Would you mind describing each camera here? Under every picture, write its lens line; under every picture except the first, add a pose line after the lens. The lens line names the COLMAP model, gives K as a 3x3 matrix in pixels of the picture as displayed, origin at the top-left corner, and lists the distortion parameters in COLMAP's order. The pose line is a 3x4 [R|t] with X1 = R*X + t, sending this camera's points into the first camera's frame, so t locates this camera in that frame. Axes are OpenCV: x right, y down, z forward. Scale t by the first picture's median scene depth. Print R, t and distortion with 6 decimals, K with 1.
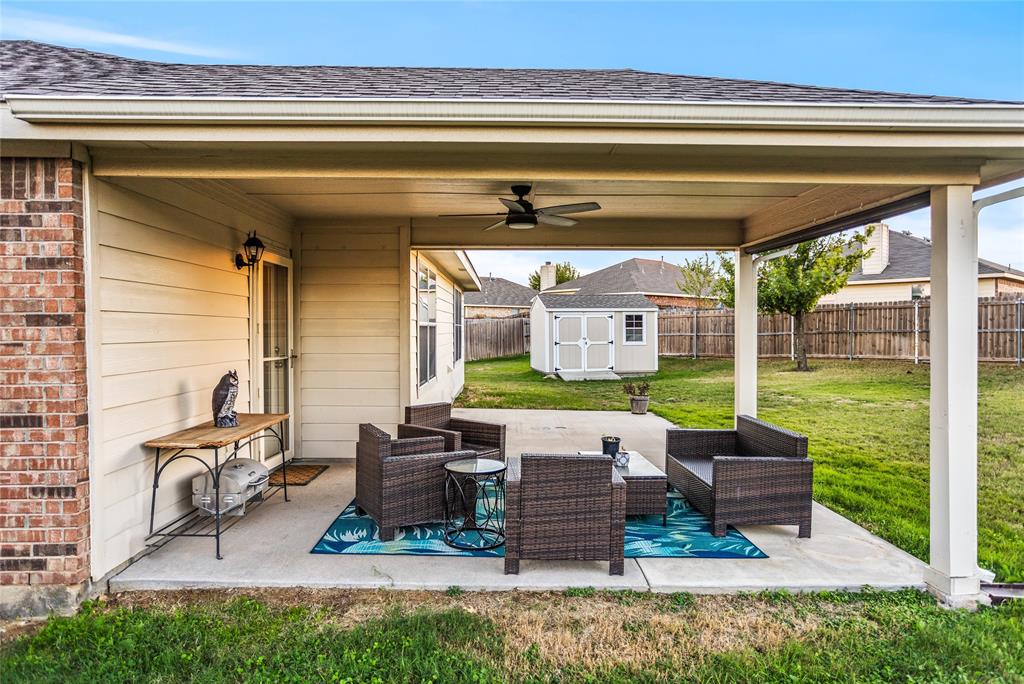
lens RADIAL K [[627.7, 0, 512.0], [0, 627.7, 342.0], [0, 0, 1]] dist [-0.000074, 0.001551]
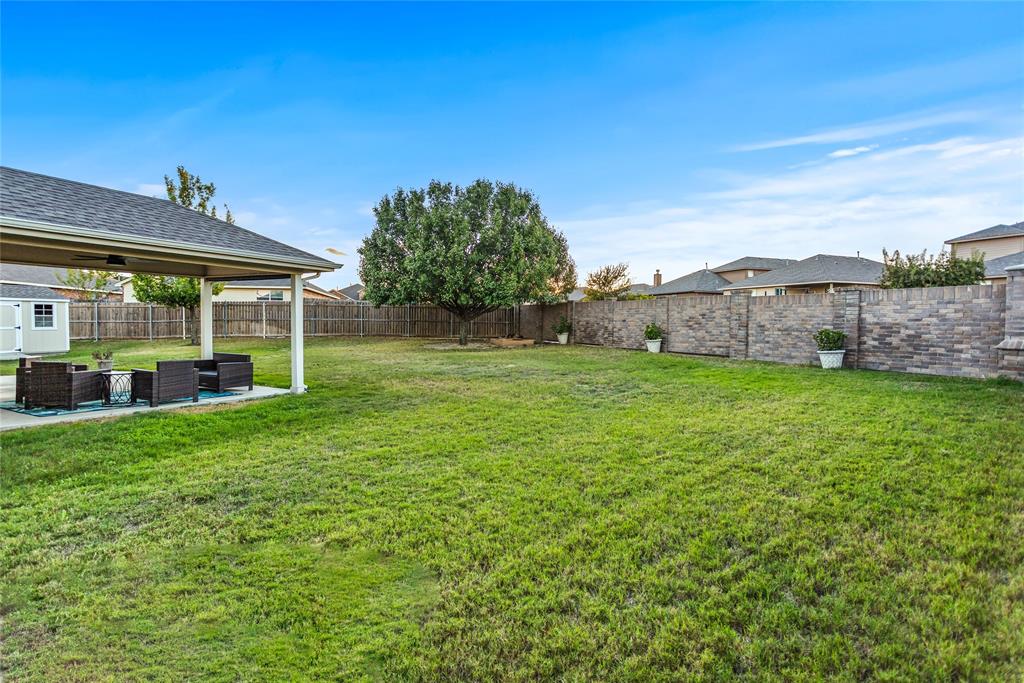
lens RADIAL K [[491.5, 0, 509.5], [0, 491.5, 332.6], [0, 0, 1]] dist [-0.045623, 0.027103]
pose [[0.490180, -0.017065, 0.871454, -0.168552], [0.011155, 0.999849, 0.013305, 0.007736], [-0.871550, 0.003200, 0.490296, -0.211433]]
